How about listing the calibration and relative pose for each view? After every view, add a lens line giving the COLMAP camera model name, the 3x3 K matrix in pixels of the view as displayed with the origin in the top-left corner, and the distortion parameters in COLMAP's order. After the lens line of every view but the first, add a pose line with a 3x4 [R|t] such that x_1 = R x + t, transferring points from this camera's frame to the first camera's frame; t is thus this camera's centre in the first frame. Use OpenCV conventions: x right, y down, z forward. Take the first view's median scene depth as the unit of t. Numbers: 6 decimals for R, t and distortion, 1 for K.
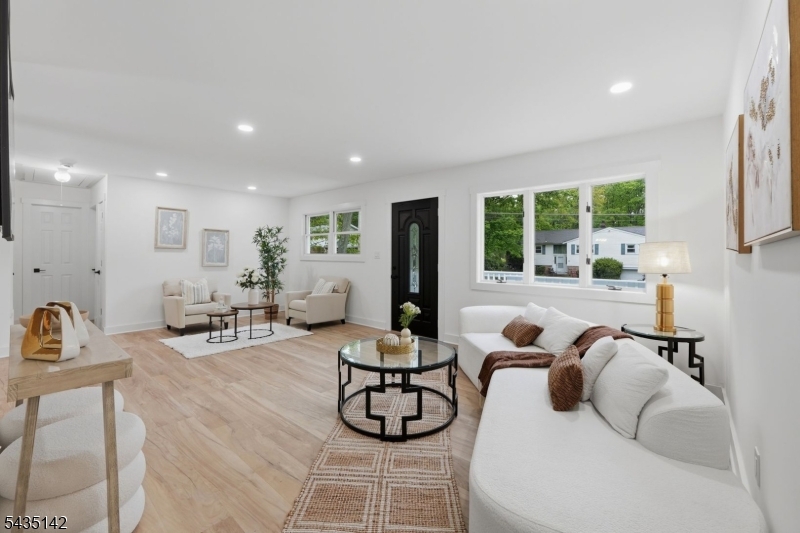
lens RADIAL K [[342.4, 0, 396.6], [0, 342.4, 251.6], [0, 0, 1]] dist [-0.003624, -0.000097]
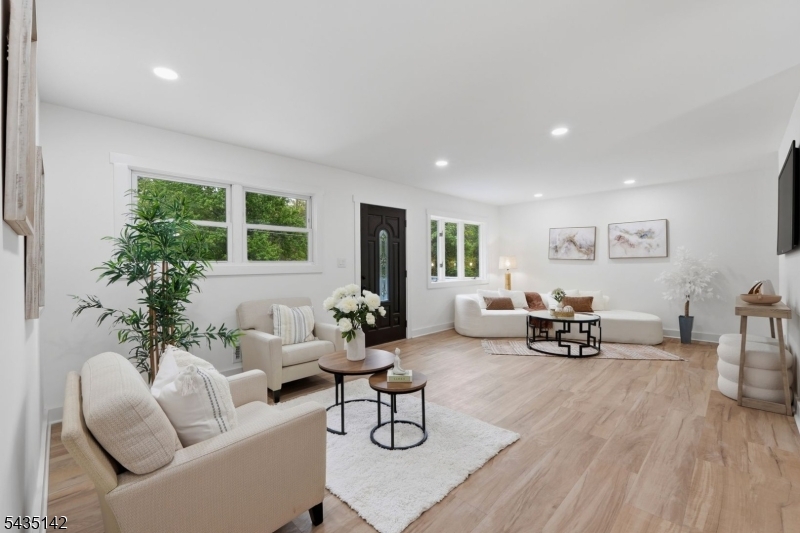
lens RADIAL K [[349.4, 0, 397.9], [0, 349.4, 262.0], [0, 0, 1]] dist [0.000913, 0.000153]
pose [[0.042149, -0.007049, 0.999086, -1.445380], [-0.003766, 0.999967, 0.007214, 0.003111], [-0.999104, -0.004066, 0.042121, 1.398732]]
